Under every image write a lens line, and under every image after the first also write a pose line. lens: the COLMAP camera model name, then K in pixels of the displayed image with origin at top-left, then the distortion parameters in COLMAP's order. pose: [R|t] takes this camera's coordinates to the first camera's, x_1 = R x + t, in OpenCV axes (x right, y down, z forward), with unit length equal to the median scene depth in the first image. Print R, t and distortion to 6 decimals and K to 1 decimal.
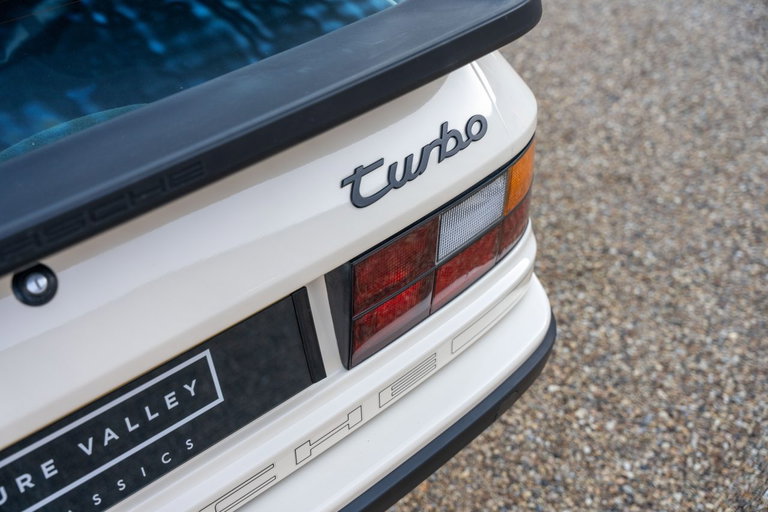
lens RADIAL K [[1014.2, 0, 384.0], [0, 1014.2, 256.0], [0, 0, 1]] dist [-0.002277, -0.005166]
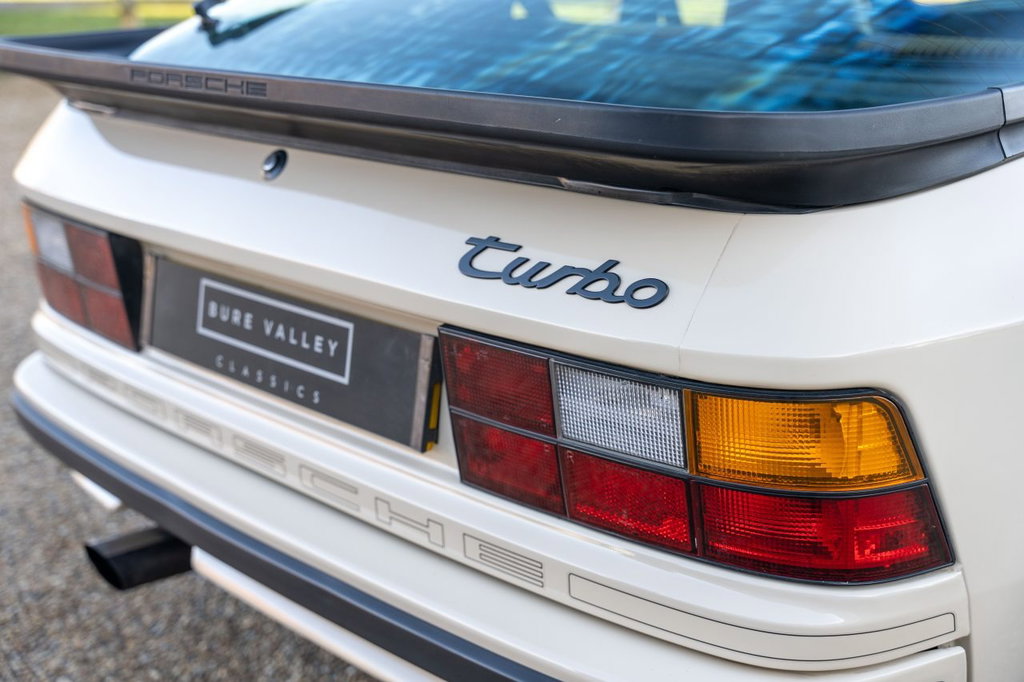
lens RADIAL K [[1352.3, 0, 512.0], [0, 1352.3, 341.0], [0, 0, 1]] dist [-0.002277, -0.005166]
pose [[0.047969, 0.340449, -0.939039, 1.061475], [-0.544494, 0.797070, 0.261163, -0.320001], [0.837392, 0.498773, 0.223607, 0.801847]]
